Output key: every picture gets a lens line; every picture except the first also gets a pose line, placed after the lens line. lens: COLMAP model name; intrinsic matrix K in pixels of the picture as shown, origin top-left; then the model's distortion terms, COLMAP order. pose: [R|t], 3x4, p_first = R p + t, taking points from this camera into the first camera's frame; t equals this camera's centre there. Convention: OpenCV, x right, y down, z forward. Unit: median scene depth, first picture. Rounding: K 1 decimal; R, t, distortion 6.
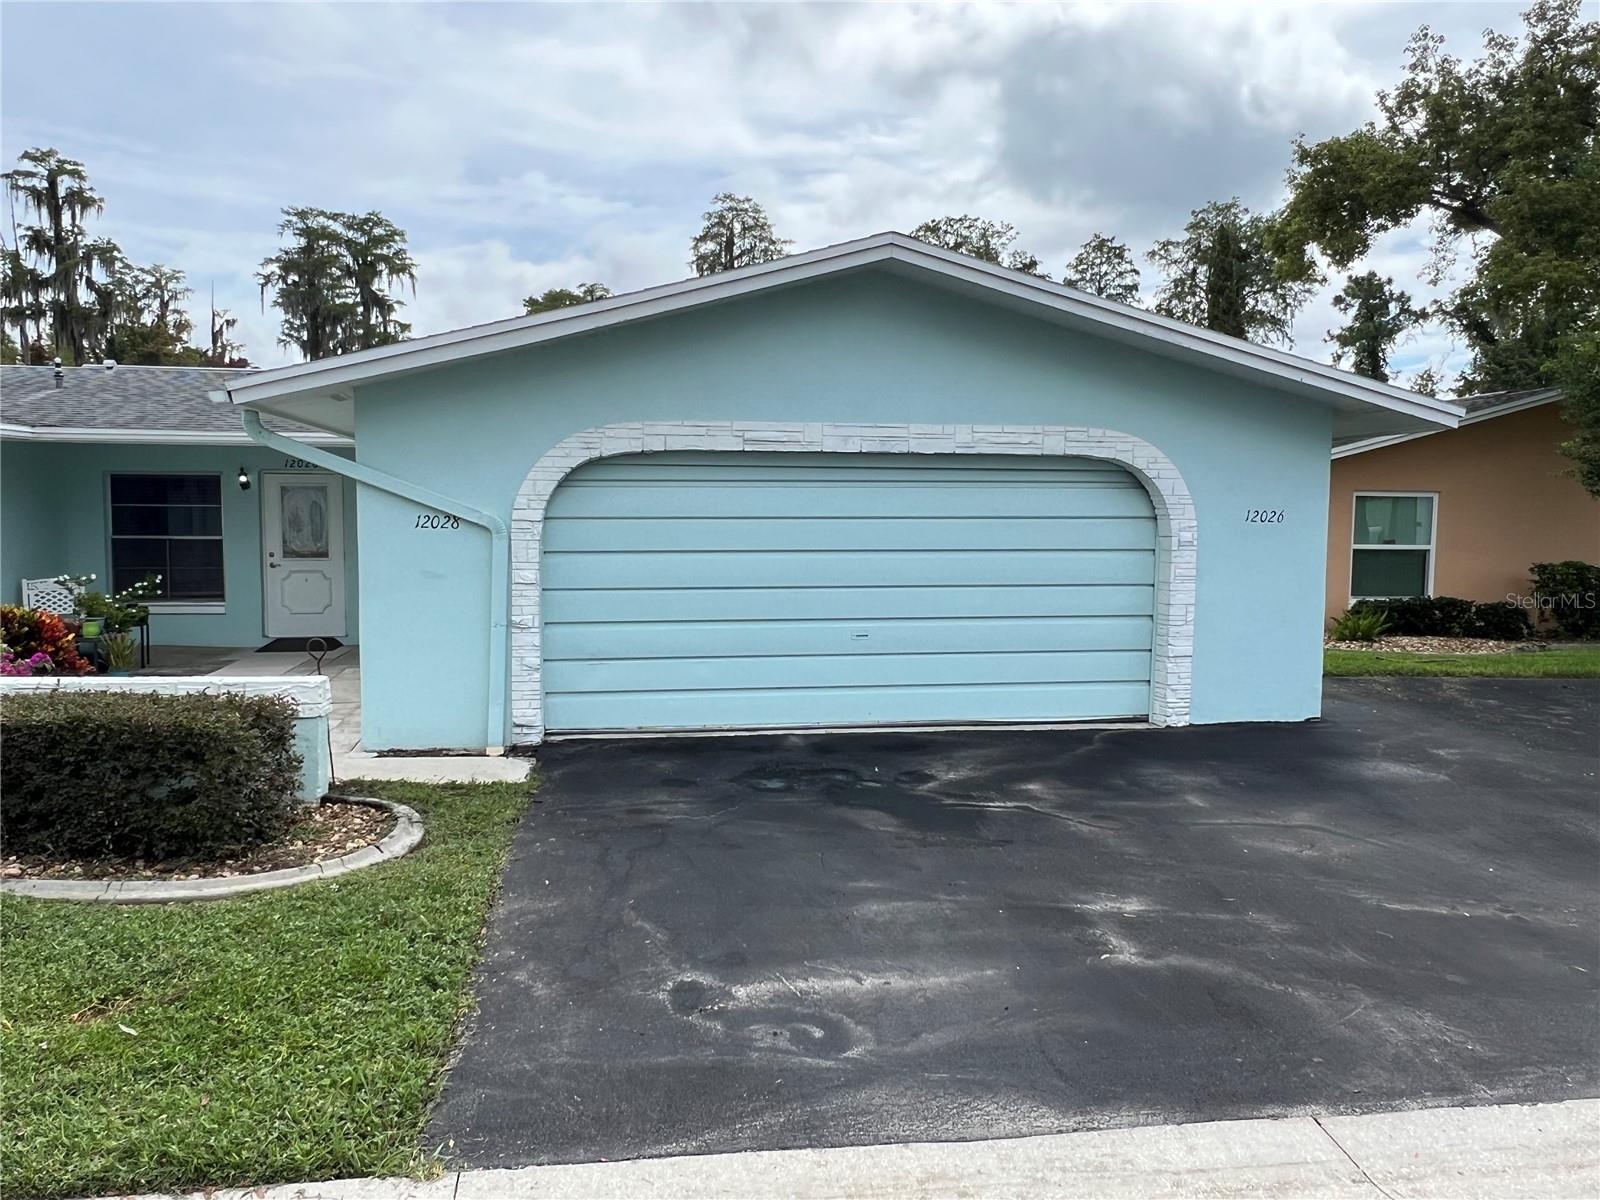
lens RADIAL K [[1159.1, 0, 800.0], [0, 1159.1, 600.0], [0, 0, 1]] dist [0.002452, -0.005985]
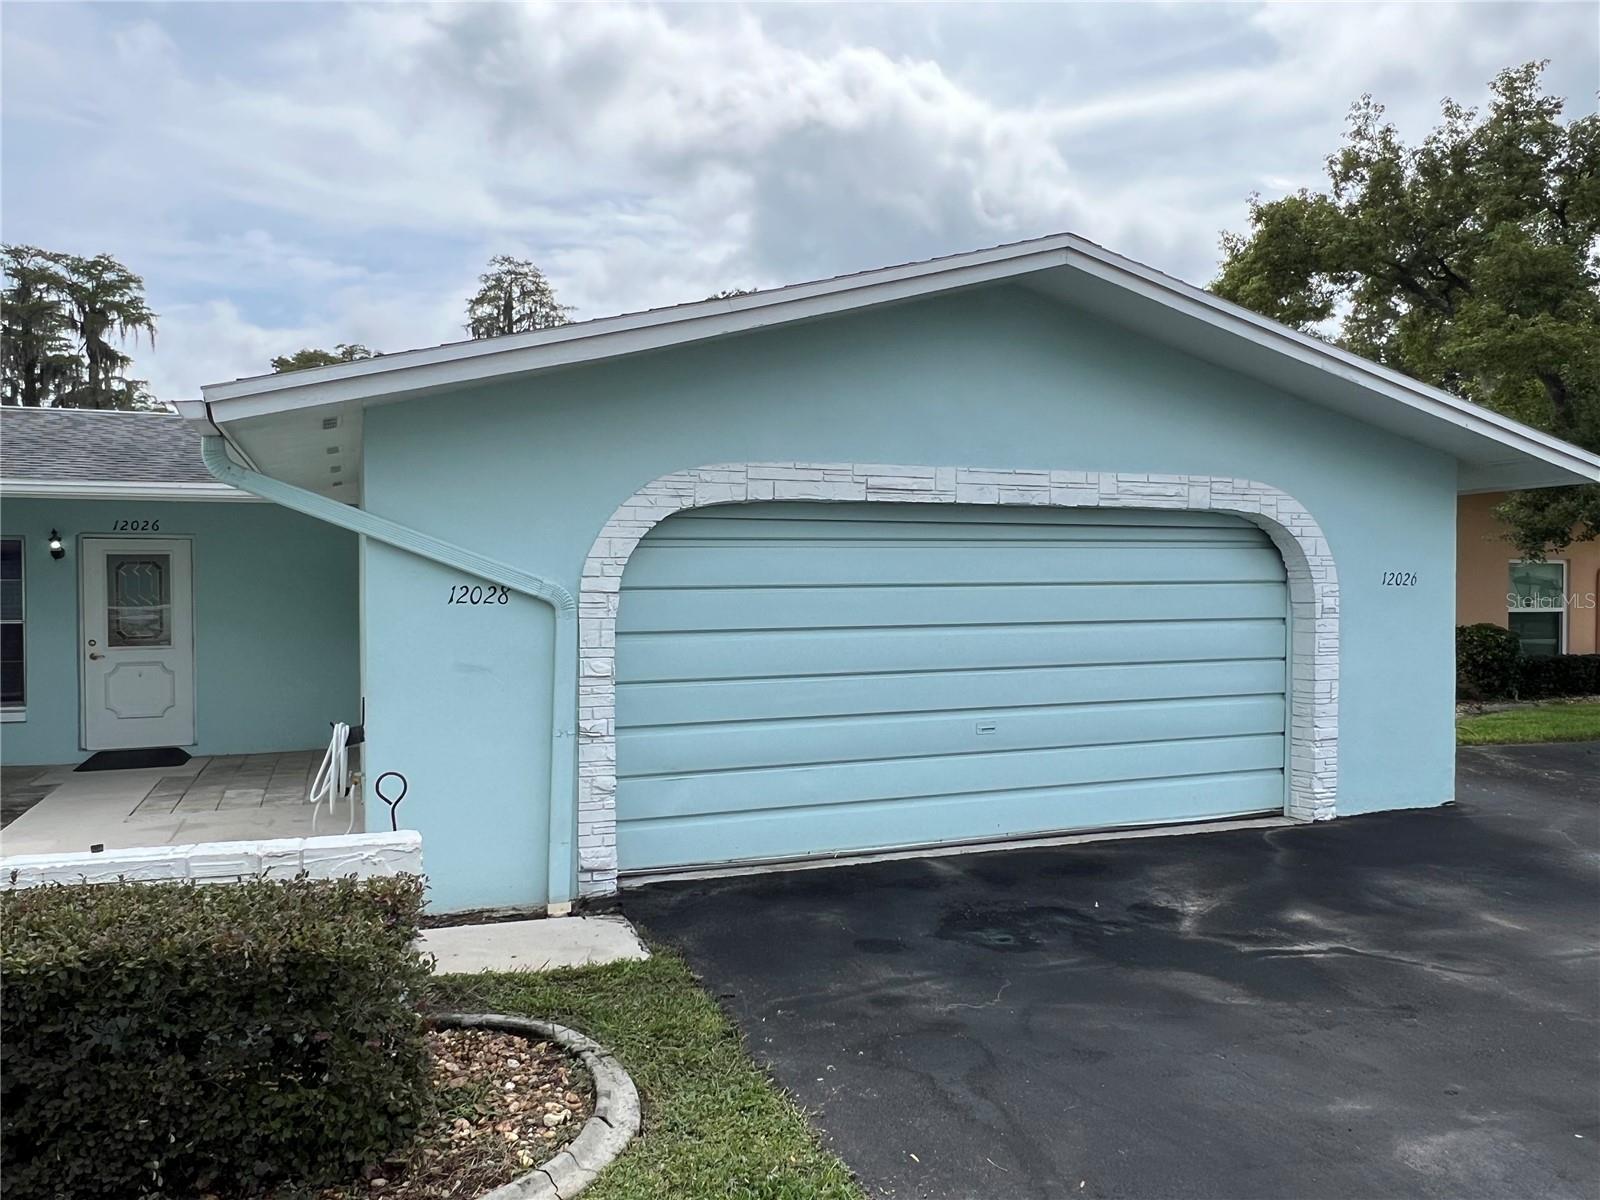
lens RADIAL K [[1160.0, 0, 804.4], [0, 1160.0, 603.8], [0, 0, 1]] dist [-0.002085, 0.001171]
pose [[0.977051, -0.012875, 0.212617, -0.235158], [0.025544, 0.998050, -0.056950, -0.013338], [-0.211469, 0.061074, 0.975475, 0.218480]]
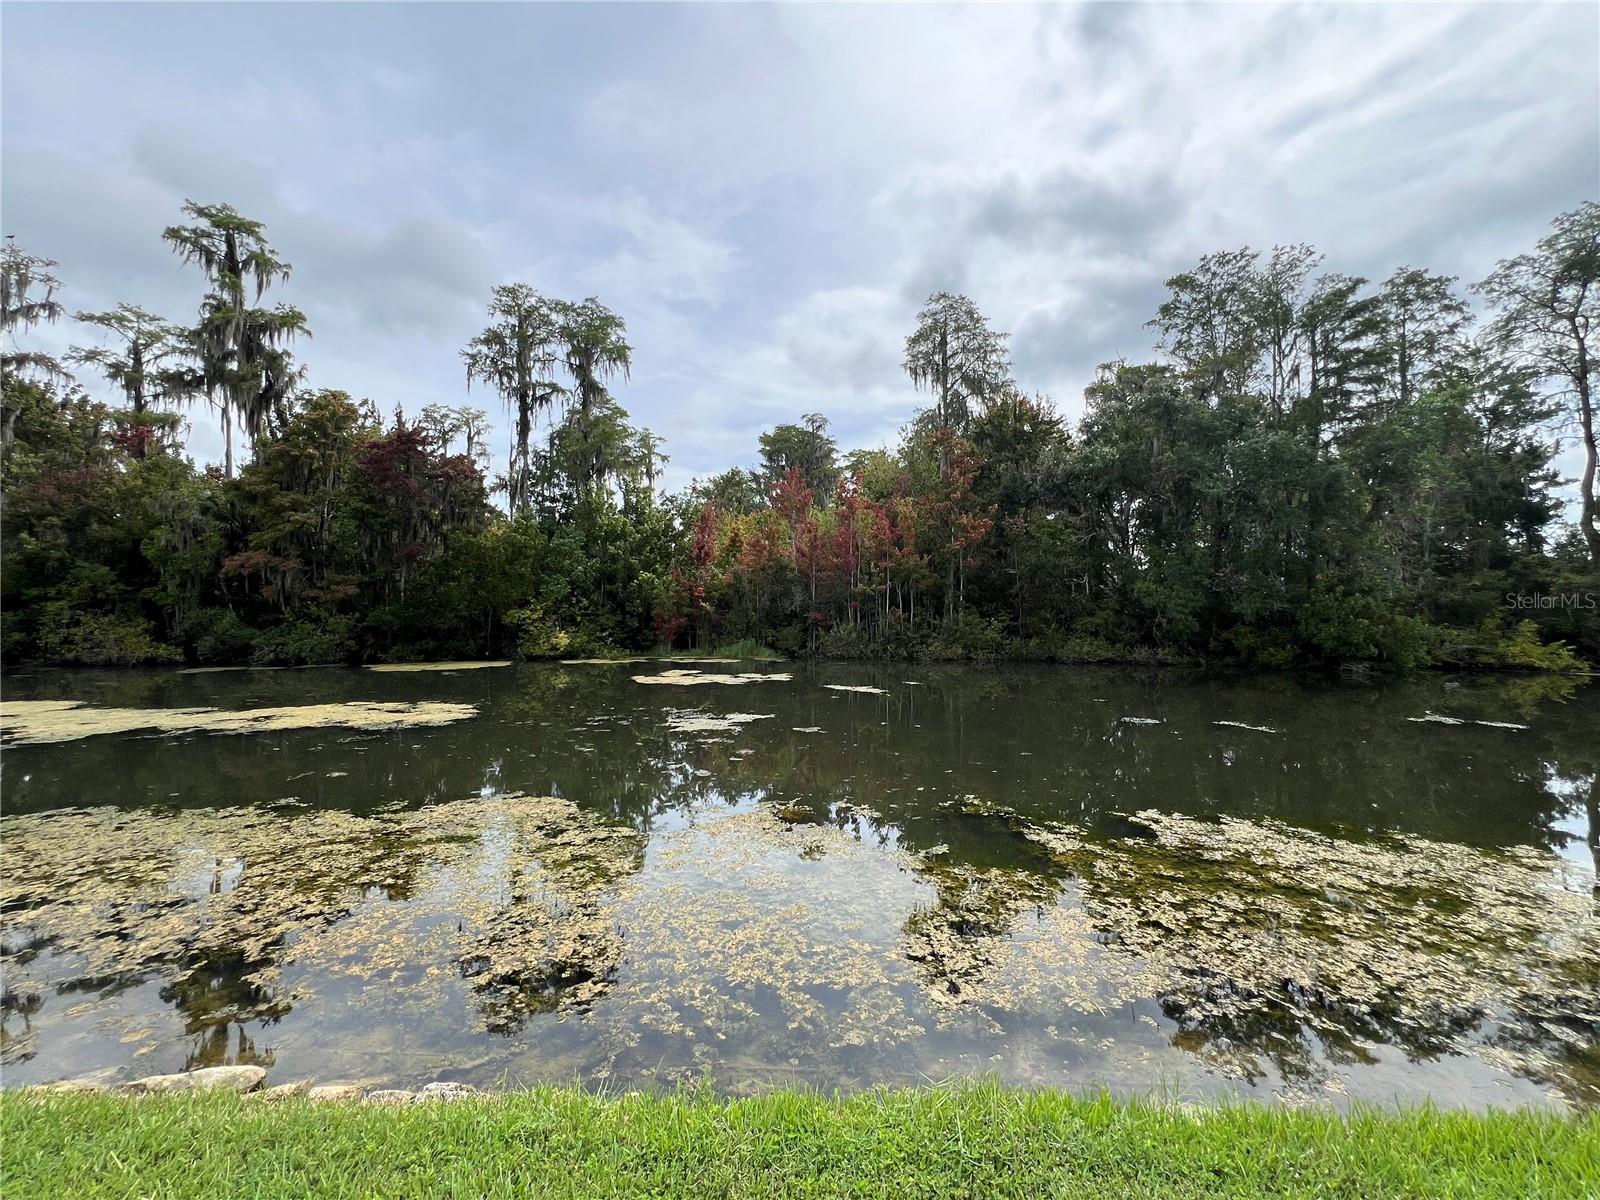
lens RADIAL K [[659.4, 0, 798.1], [0, 659.4, 598.8], [0, 0, 1]] dist [-0.000819, 0.000498]
pose [[0.978994, -0.007665, -0.203745, -0.575041], [-0.011648, 0.995558, -0.093425, -0.209796], [0.203556, 0.093835, 0.974556, 3.527653]]
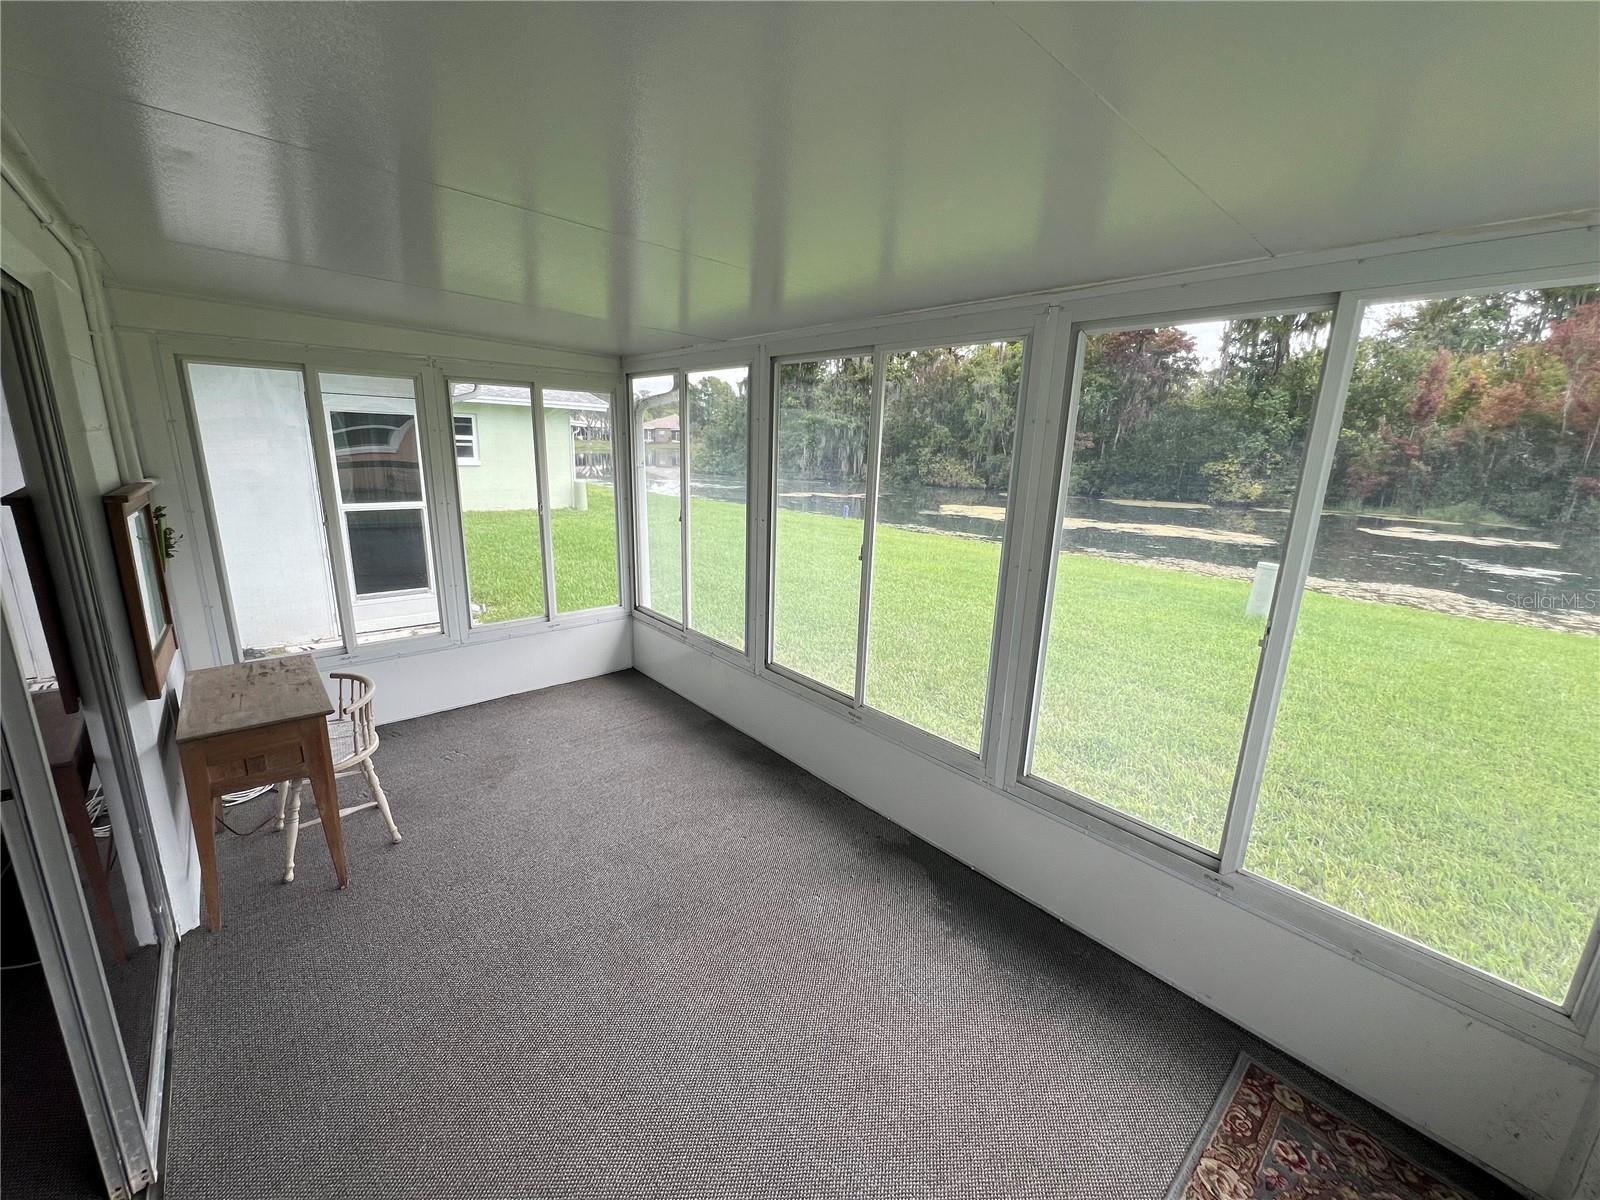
lens RADIAL K [[640.5, 0, 797.5], [0, 640.5, 596.9], [0, 0, 1]] dist [-0.000013, -0.000039]
pose [[0.540818, 0.207622, -0.815113, -0.647995], [-0.087074, 0.977670, 0.191256, -0.172893], [0.836621, -0.032459, 0.546820, 2.194596]]
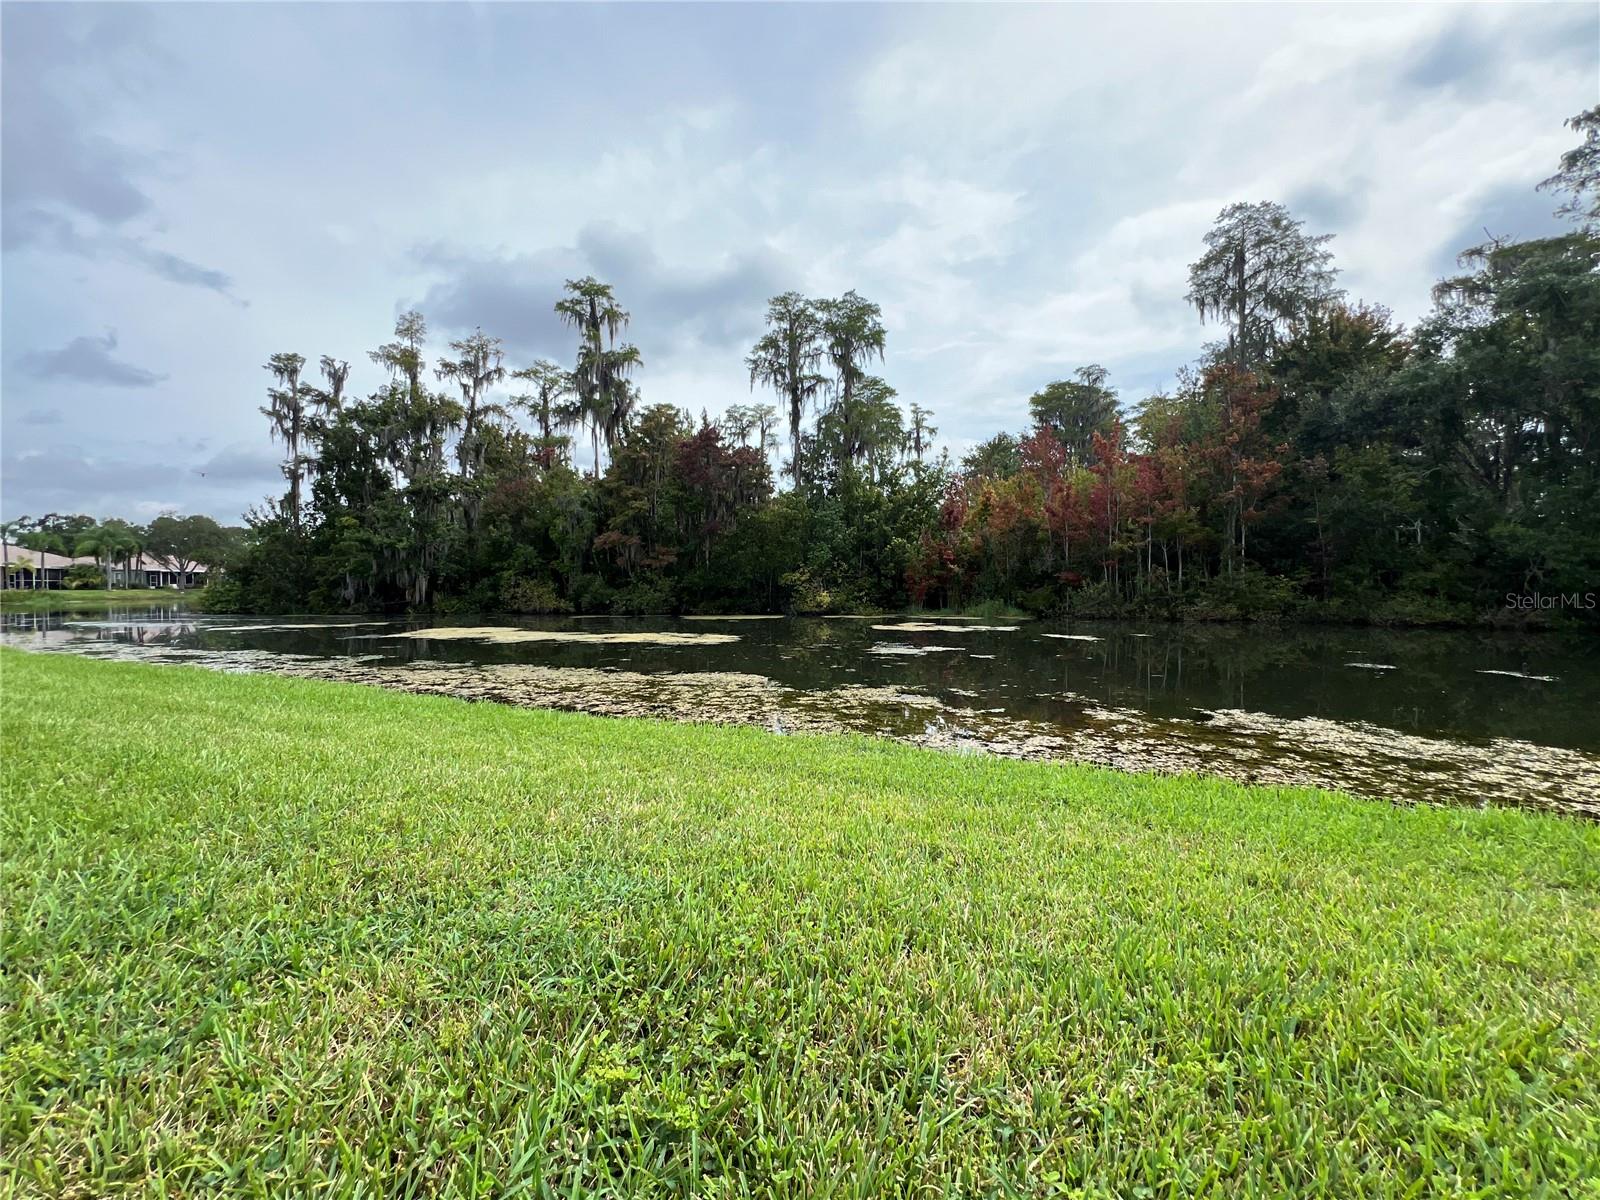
lens RADIAL K [[659.4, 0, 798.1], [0, 659.4, 598.8], [0, 0, 1]] dist [-0.000819, 0.000498]
pose [[0.803565, 0.000359, -0.595217, -0.261611], [-0.034050, 0.998390, -0.045367, -0.119537], [0.594243, 0.056722, 0.802283, 3.365425]]
